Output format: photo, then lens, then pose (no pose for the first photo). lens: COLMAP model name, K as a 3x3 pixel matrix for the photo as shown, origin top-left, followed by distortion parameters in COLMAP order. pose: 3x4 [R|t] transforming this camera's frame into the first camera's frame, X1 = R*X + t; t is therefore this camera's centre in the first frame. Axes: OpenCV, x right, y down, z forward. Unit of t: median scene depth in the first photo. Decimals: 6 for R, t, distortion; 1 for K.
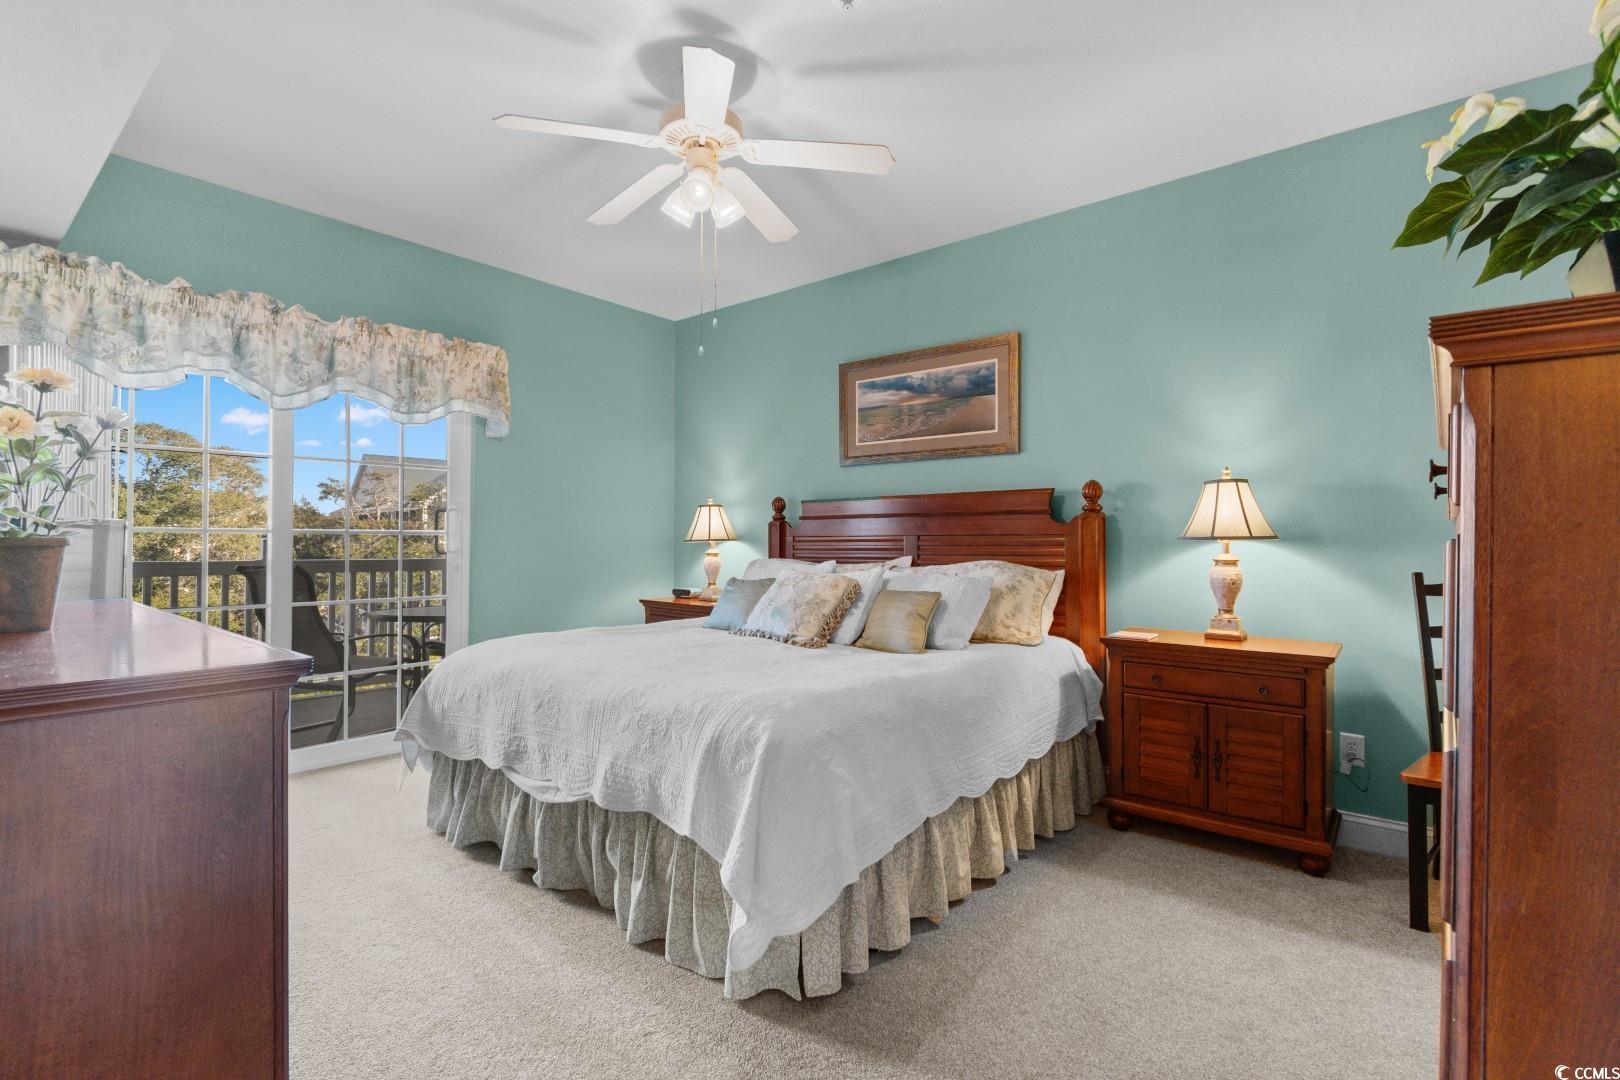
lens RADIAL K [[756.7, 0, 806.9], [0, 756.7, 539.1], [0, 0, 1]] dist [0.000602, 0.000300]
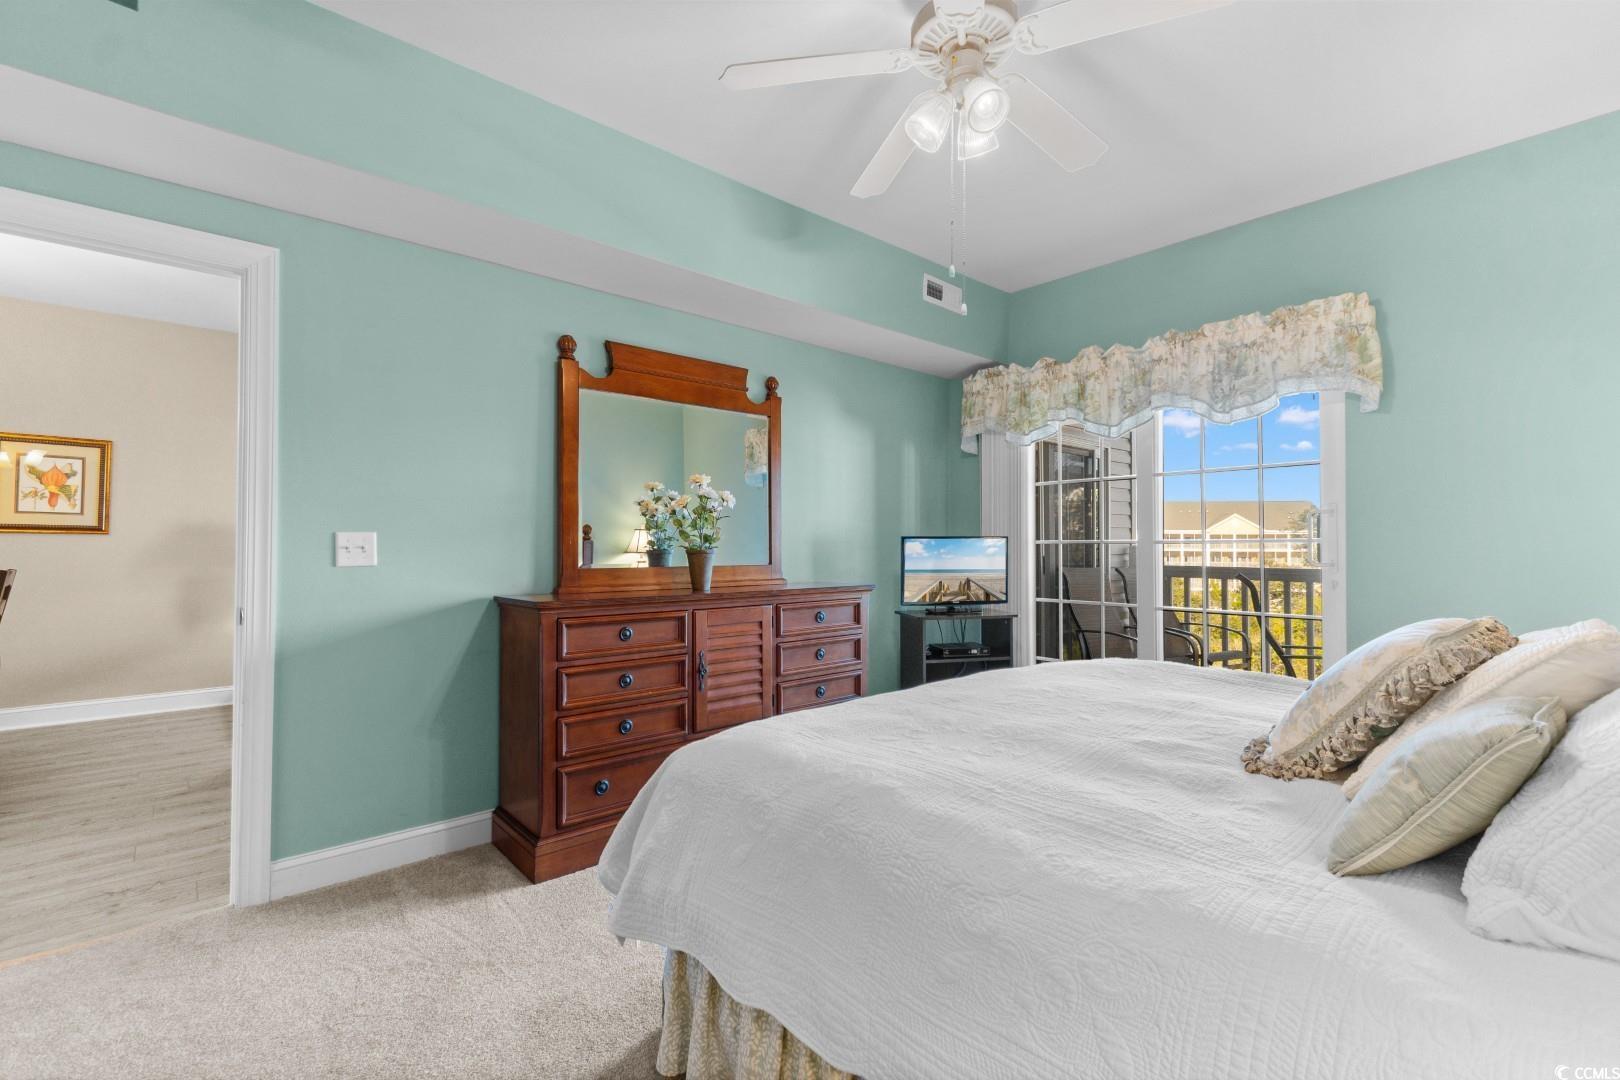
lens RADIAL K [[713.8, 0, 810.3], [0, 713.8, 537.0], [0, 0, 1]] dist [0.003482, -0.000213]
pose [[-0.156508, -0.015595, -0.987554, 0.427596], [0.002802, 0.999864, -0.016233, 0.001058], [0.987673, -0.005308, -0.156443, 0.640497]]
